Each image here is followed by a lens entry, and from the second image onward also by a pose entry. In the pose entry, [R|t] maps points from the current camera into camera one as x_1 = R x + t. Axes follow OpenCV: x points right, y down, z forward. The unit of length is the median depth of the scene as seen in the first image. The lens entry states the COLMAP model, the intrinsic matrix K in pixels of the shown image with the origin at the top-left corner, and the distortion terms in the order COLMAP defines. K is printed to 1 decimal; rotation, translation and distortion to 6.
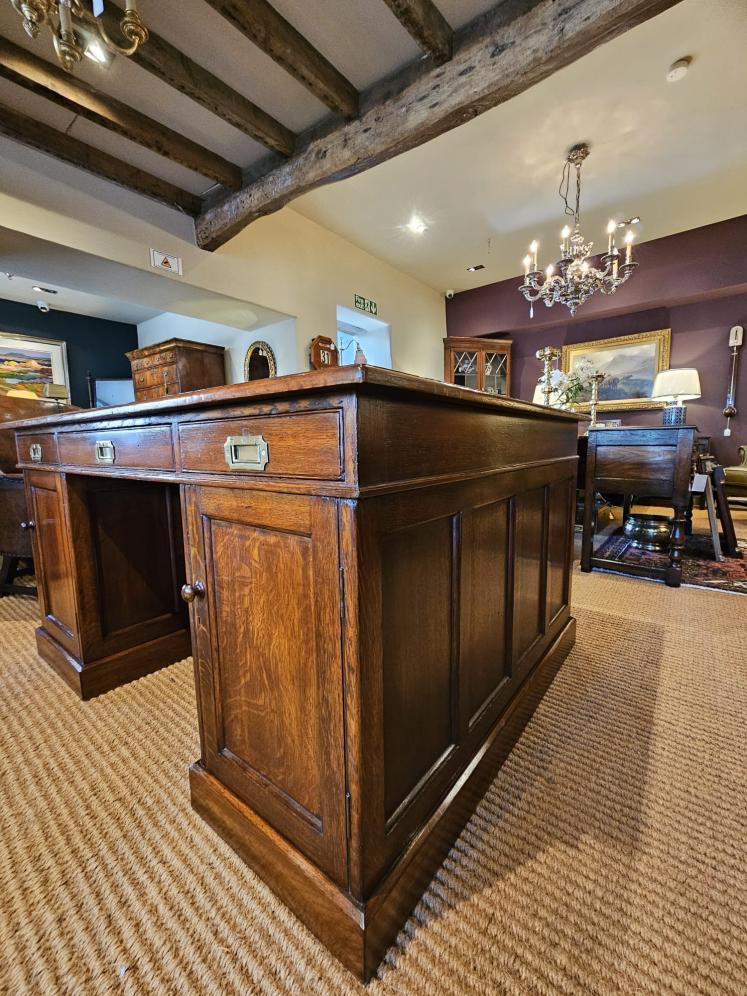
lens RADIAL K [[407.9, 0, 378.0], [0, 407.9, 497.6], [0, 0, 1]] dist [-0.000204, 0.000356]
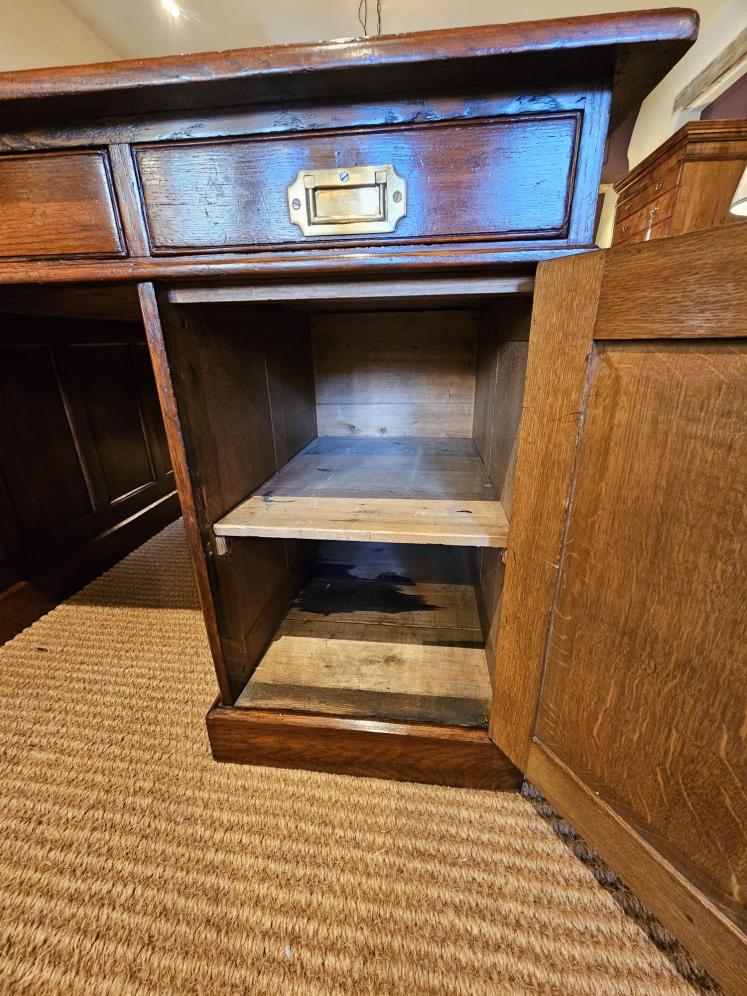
lens RADIAL K [[407.9, 0, 375.5], [0, 407.9, 496.7], [0, 0, 1]] dist [-0.000204, 0.000356]
pose [[0.855849, -0.179727, 0.484996, -0.634907], [0.070685, 0.969531, 0.234549, 0.167648], [-0.512373, -0.166457, 0.842476, 0.383363]]
